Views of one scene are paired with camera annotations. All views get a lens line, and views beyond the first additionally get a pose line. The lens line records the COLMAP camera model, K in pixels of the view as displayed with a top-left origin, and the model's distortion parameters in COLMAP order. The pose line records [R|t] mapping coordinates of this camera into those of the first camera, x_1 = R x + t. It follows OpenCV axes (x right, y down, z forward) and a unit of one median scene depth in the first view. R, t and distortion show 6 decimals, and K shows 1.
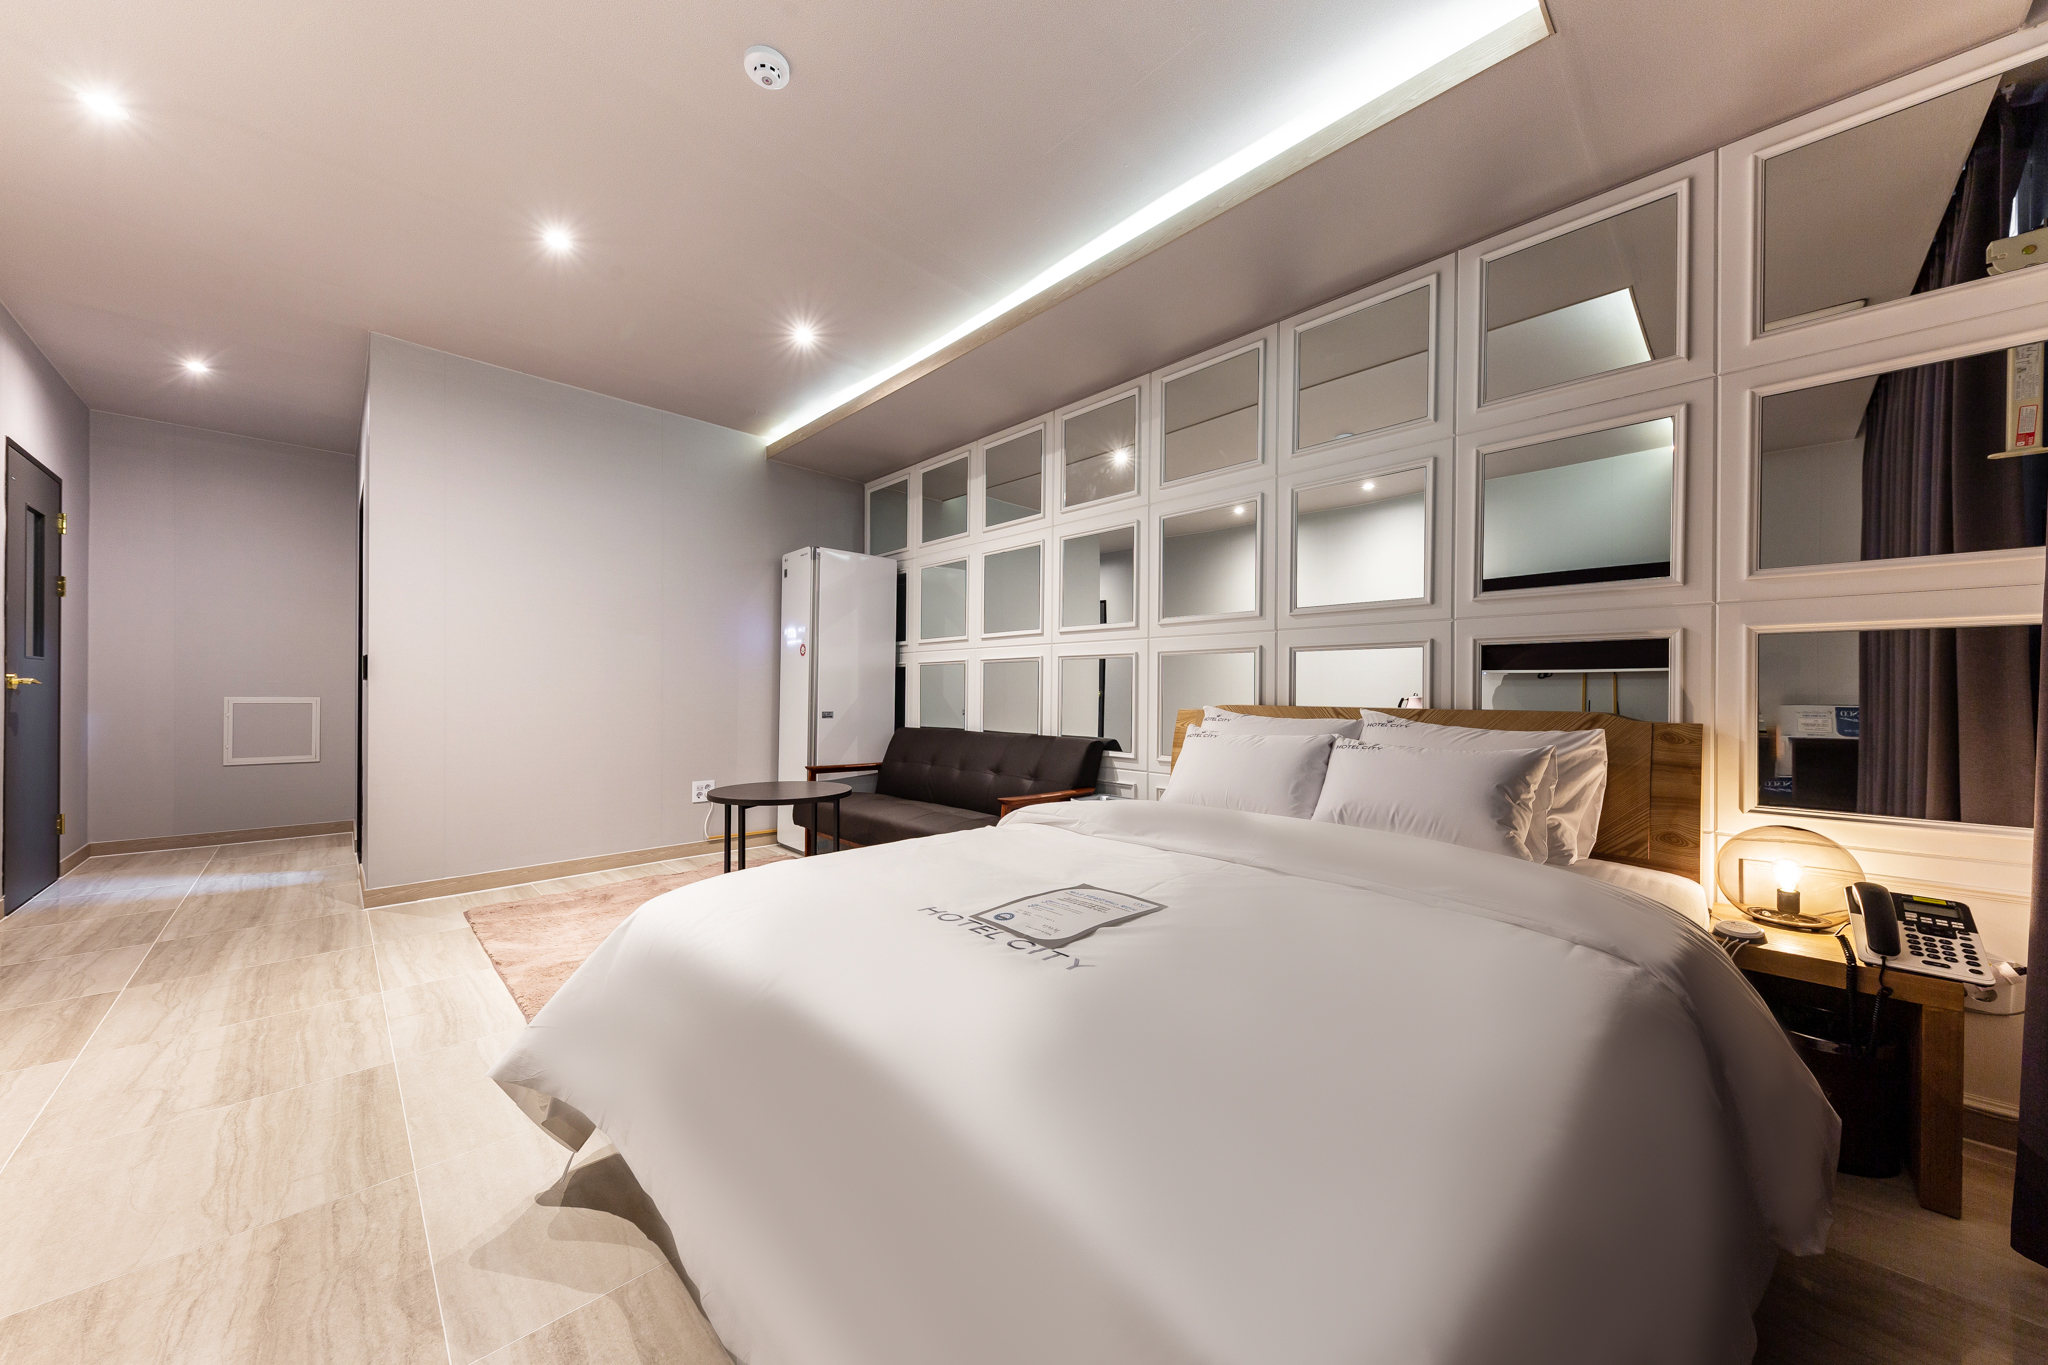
lens RADIAL K [[697.5, 0, 1038.3], [0, 697.5, 684.4], [0, 0, 1]] dist [0.018650, 0.000050]
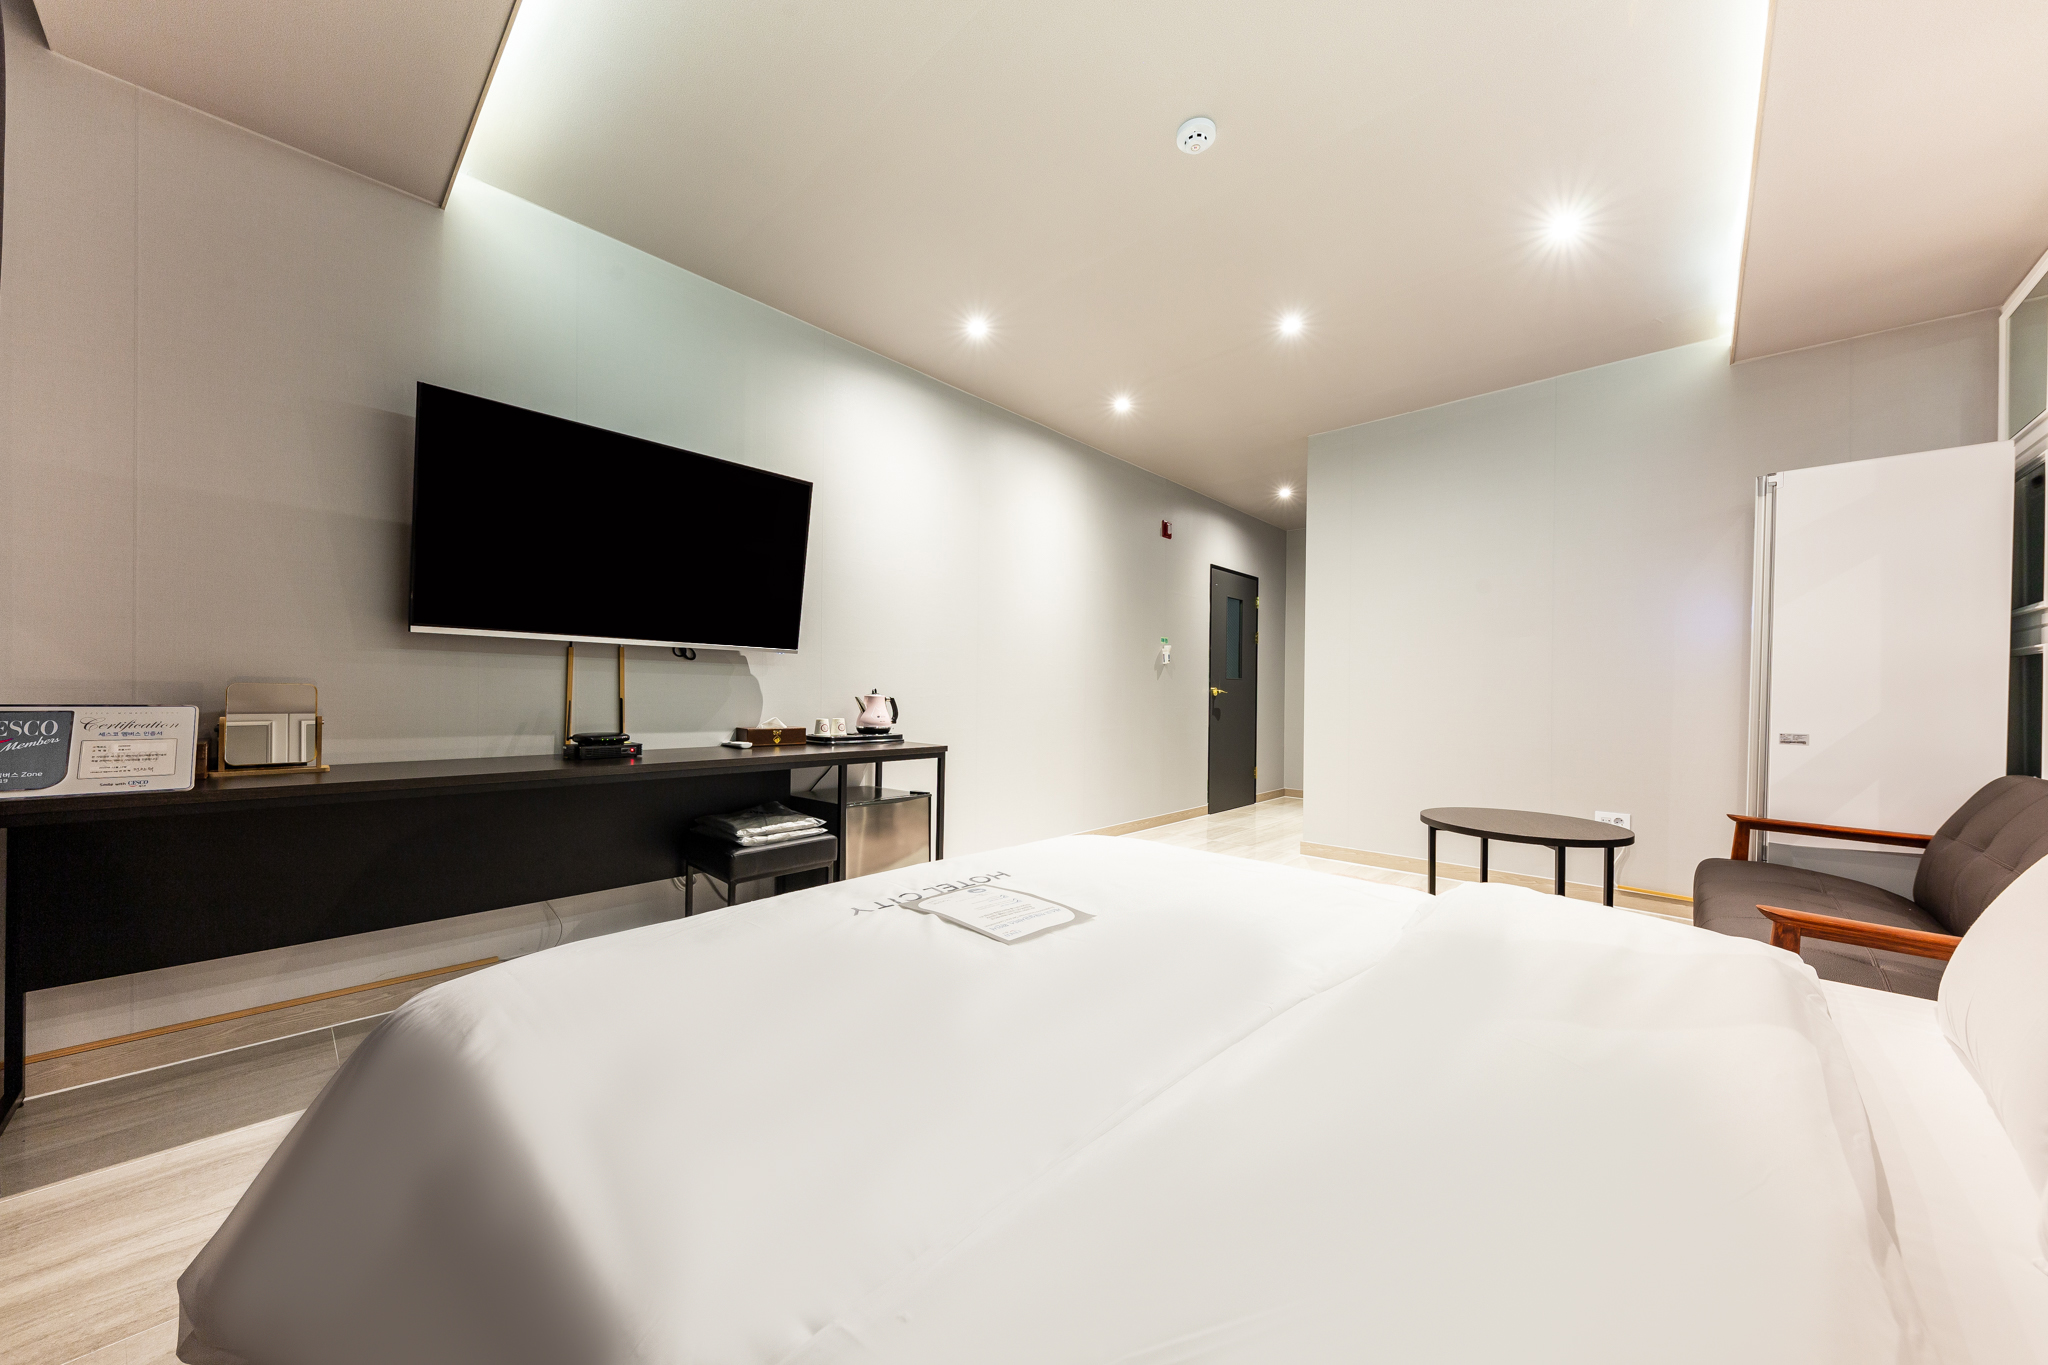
lens RADIAL K [[698.6, 0, 1032.8], [0, 698.6, 691.4], [0, 0, 1]] dist [0.001145, -0.000013]
pose [[-0.019765, 0.002457, -0.999802, 0.494026], [-0.005889, 0.999979, 0.002574, 0.005202], [0.999787, 0.005939, -0.019750, 0.508961]]
